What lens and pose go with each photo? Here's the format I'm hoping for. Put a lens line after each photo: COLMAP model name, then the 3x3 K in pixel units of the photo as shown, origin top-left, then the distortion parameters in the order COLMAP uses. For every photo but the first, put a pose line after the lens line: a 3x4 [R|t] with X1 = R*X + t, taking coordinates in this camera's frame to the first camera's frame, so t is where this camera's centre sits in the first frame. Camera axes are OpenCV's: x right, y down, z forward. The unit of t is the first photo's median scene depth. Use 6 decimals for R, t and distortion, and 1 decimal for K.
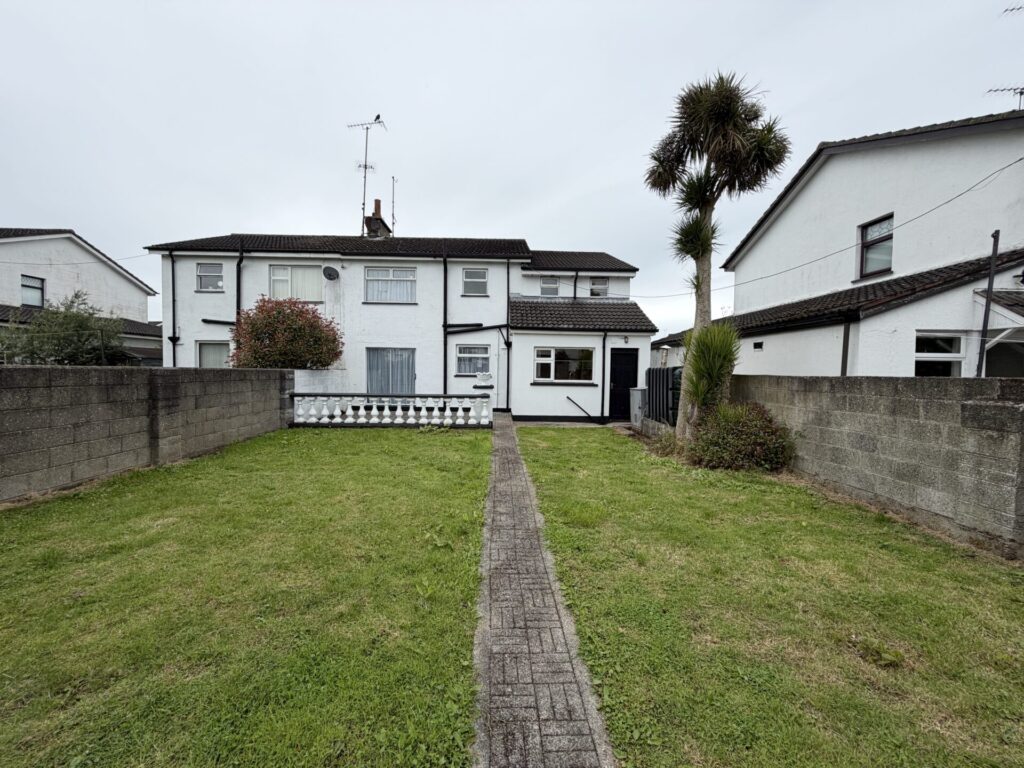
lens RADIAL K [[409.4, 0, 509.4], [0, 409.4, 384.2], [0, 0, 1]] dist [0.001351, -0.000094]
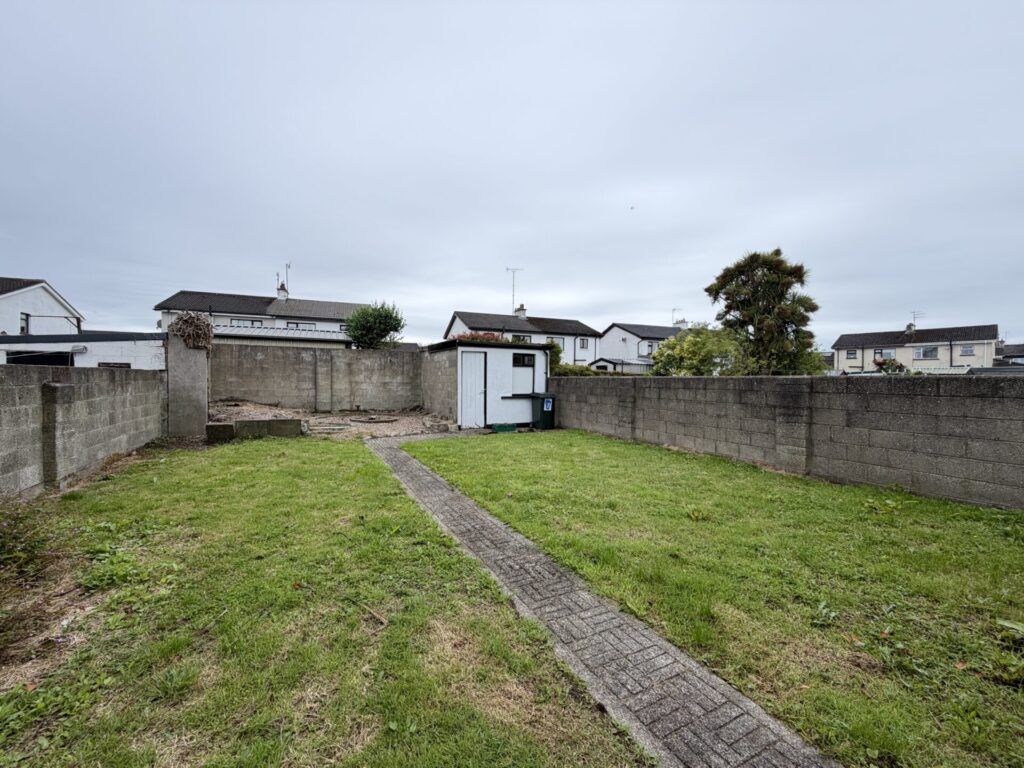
lens RADIAL K [[409.4, 0, 509.4], [0, 409.4, 384.2], [0, 0, 1]] dist [0.001351, -0.000094]
pose [[-0.907448, -0.017427, -0.419803, 0.246046], [-0.034351, 0.998872, 0.032788, -0.035260], [0.418758, 0.044175, -0.907023, 1.897348]]
